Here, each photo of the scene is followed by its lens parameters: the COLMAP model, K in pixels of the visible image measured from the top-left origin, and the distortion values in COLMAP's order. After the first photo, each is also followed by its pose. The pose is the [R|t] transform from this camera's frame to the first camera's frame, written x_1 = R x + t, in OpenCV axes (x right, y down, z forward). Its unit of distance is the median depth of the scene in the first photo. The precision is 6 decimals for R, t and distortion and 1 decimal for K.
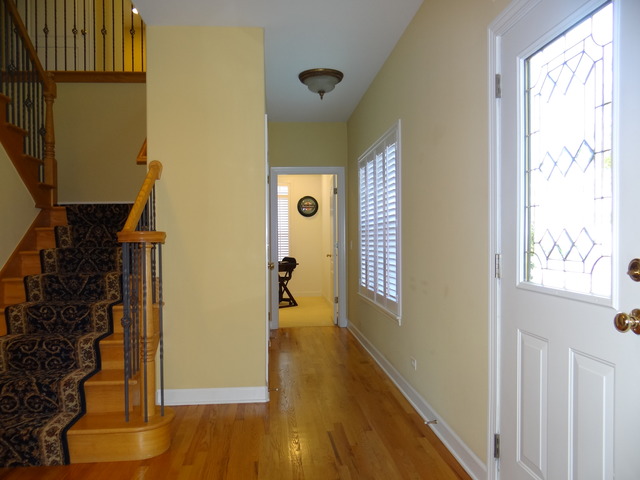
lens RADIAL K [[493.6, 0, 320.0], [0, 493.6, 240.0], [0, 0, 1]] dist [-0.004079, -0.007523]
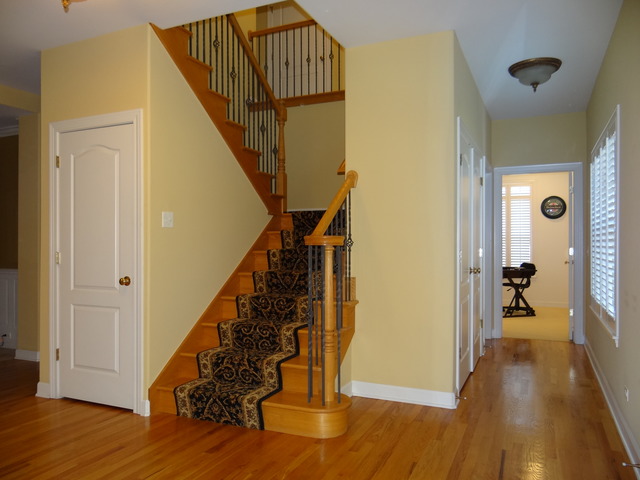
lens RADIAL K [[493.6, 0, 320.0], [0, 493.6, 240.0], [0, 0, 1]] dist [-0.004079, -0.007523]
pose [[0.879408, 0.009171, -0.475980, 0.130683], [-0.012084, 0.999922, -0.003061, -0.002367], [0.475915, 0.008444, 0.879451, 0.006876]]
